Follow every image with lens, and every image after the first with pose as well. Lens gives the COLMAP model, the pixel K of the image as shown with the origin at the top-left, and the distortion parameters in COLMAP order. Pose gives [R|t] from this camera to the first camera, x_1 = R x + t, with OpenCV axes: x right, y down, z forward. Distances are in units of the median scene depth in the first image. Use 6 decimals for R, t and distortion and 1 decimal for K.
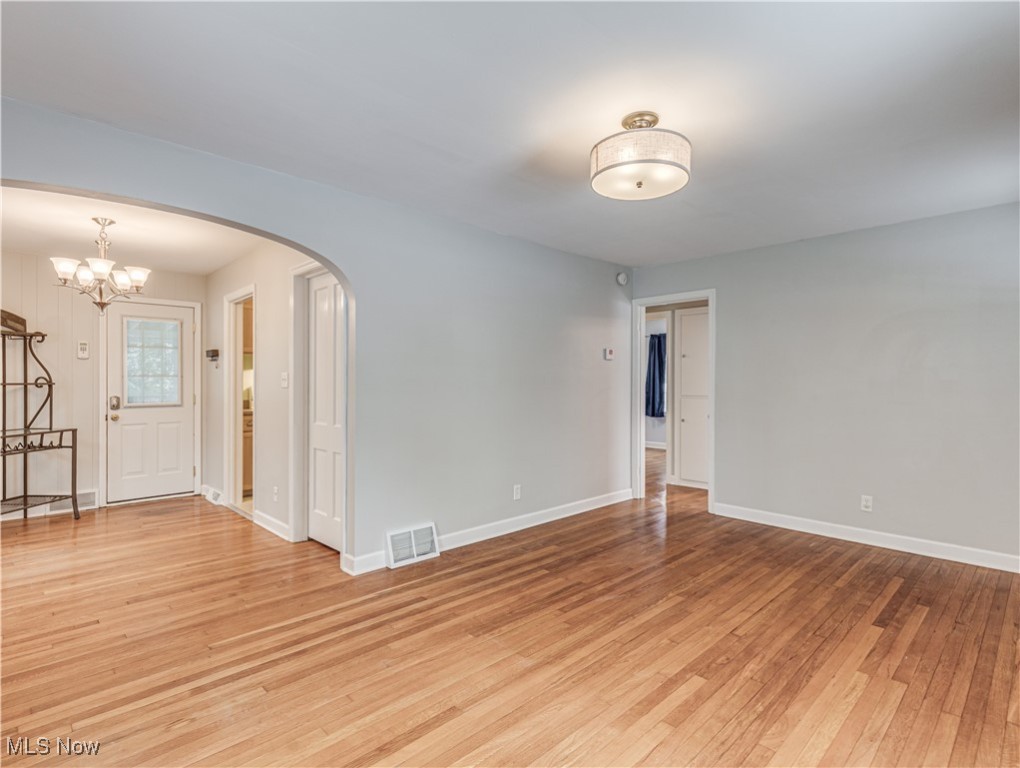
lens RADIAL K [[520.0, 0, 511.3], [0, 520.0, 380.6], [0, 0, 1]] dist [0.002498, 0.000888]
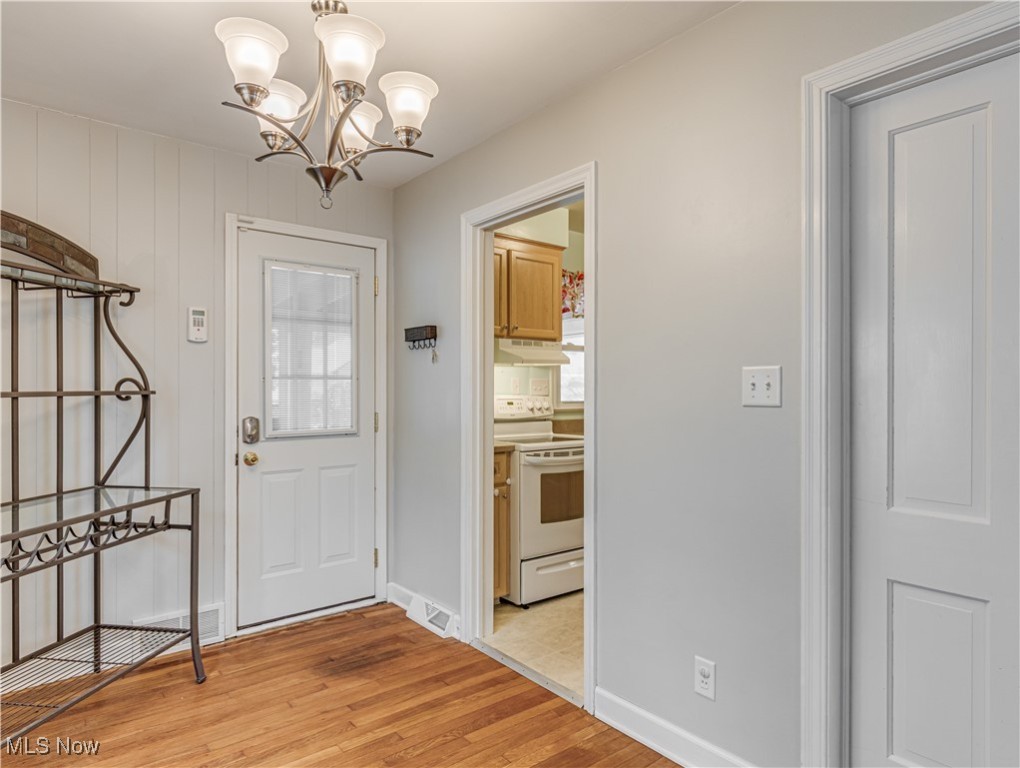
lens RADIAL K [[610.3, 0, 507.9], [0, 610.3, 388.0], [0, 0, 1]] dist [0.002956, 0.000385]
pose [[0.995400, 0.001630, -0.095788, -0.501320], [-0.001532, 0.999998, 0.001096, 0.000720], [0.095789, -0.000944, 0.995401, 0.476318]]
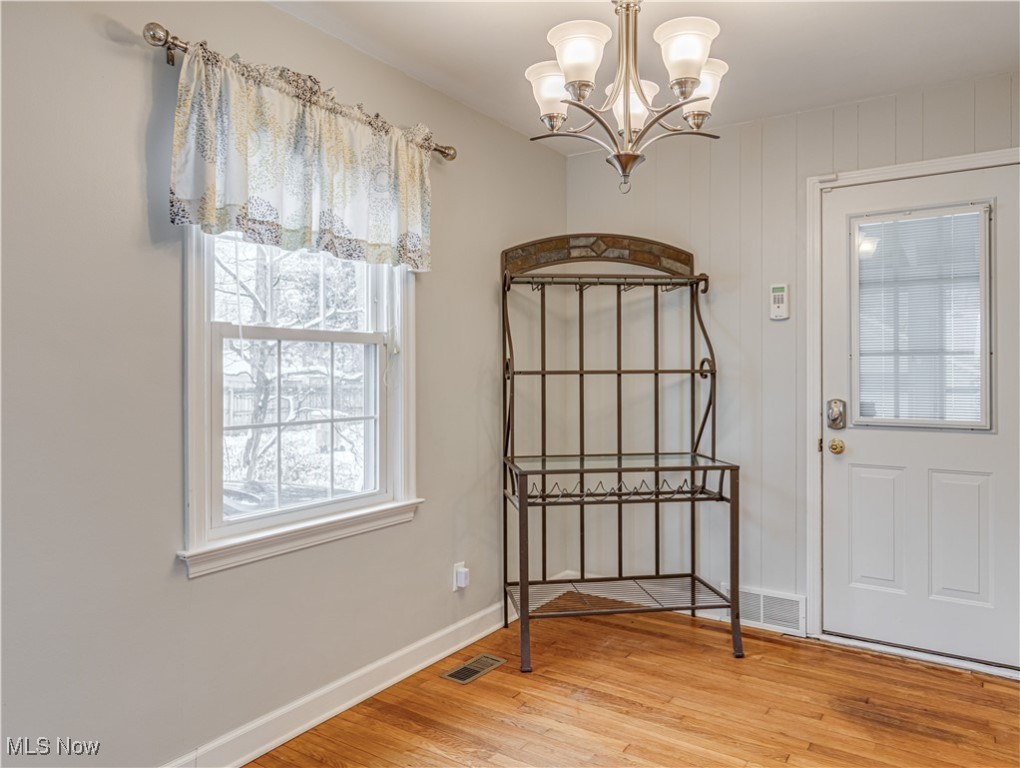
lens RADIAL K [[708.3, 0, 509.0], [0, 708.3, 369.1], [0, 0, 1]] dist [0.001822, 0.003748]
pose [[0.209334, 0.002907, -0.977840, -0.244626], [0.003878, 0.999985, 0.003803, 0.000456], [0.977837, -0.004588, 0.209319, 0.656243]]
